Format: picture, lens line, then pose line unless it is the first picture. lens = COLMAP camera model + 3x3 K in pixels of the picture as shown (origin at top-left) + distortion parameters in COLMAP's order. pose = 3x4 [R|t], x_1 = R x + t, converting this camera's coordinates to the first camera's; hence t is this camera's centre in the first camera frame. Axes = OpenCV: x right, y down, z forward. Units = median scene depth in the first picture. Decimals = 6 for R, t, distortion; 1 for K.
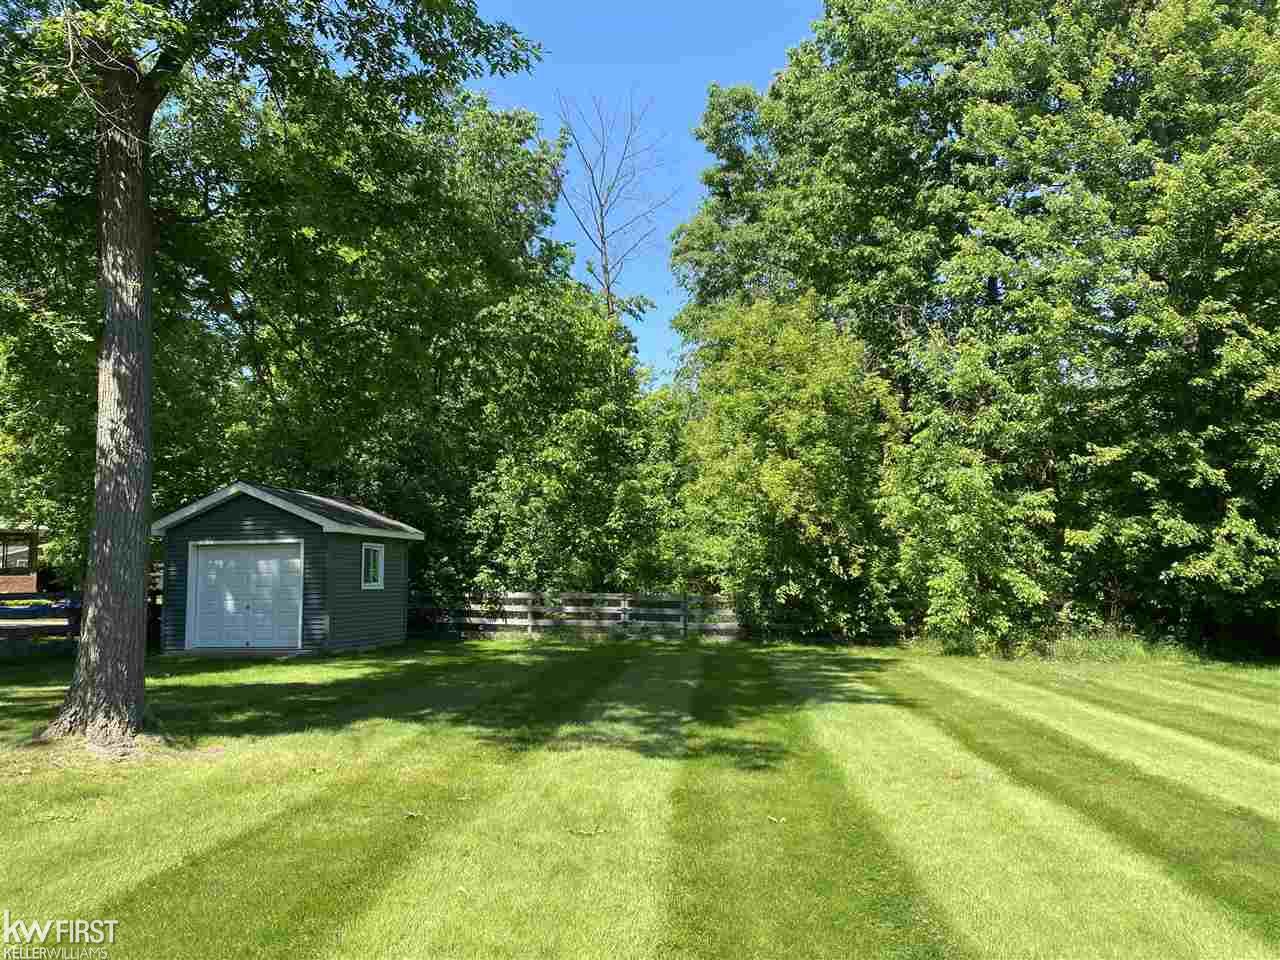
lens RADIAL K [[973.8, 0, 617.8], [0, 973.8, 477.6], [0, 0, 1]] dist [-0.027467, -0.004934]
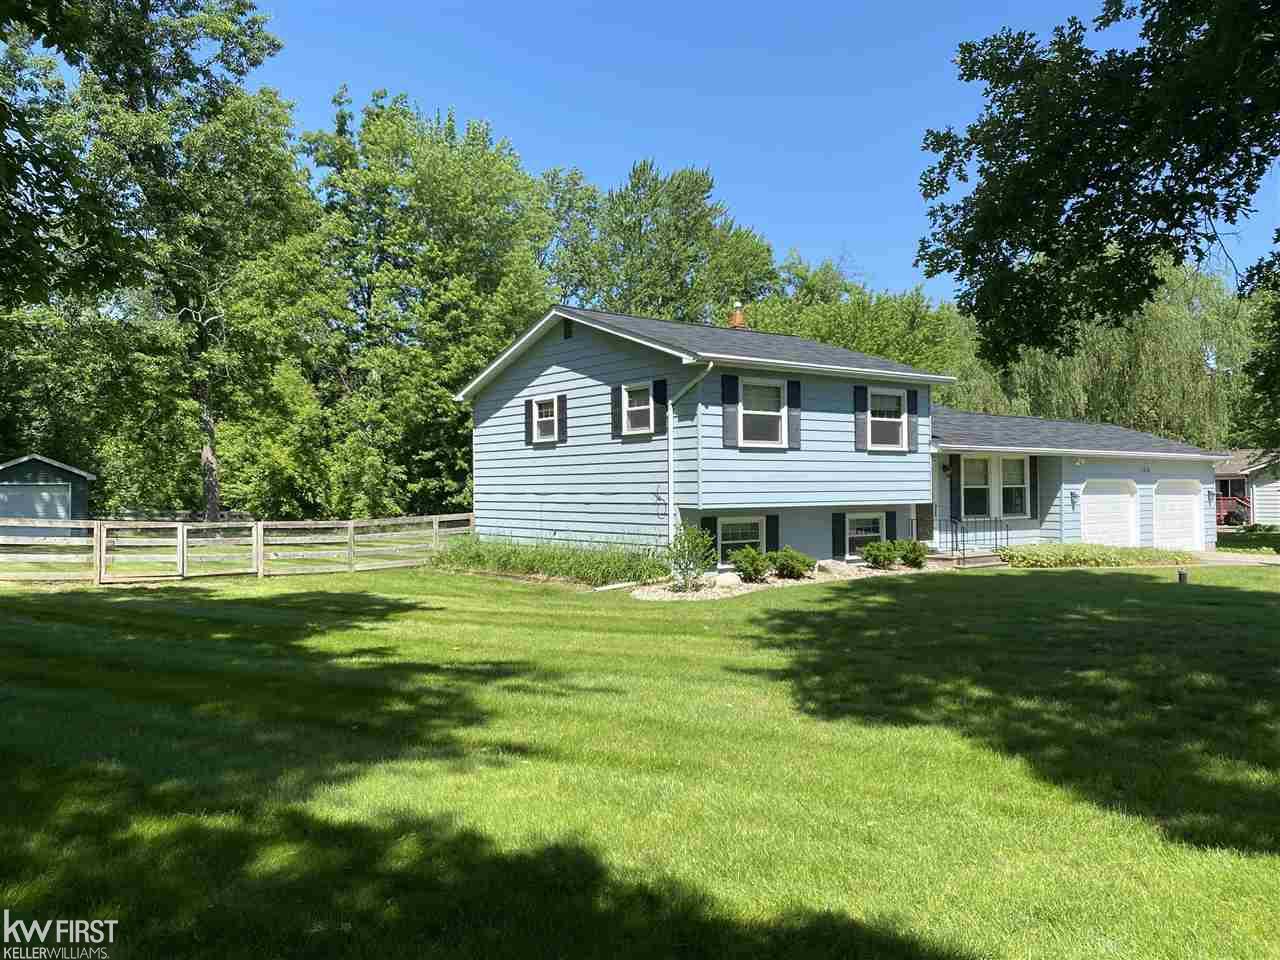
lens RADIAL K [[973.8, 0, 617.8], [0, 973.8, 477.6], [0, 0, 1]] dist [-0.027467, -0.004934]
pose [[0.767565, 0.020793, 0.640634, -0.671978], [-0.069097, 0.996333, 0.050449, -0.115501], [-0.637236, -0.082989, 0.766188, -1.154733]]
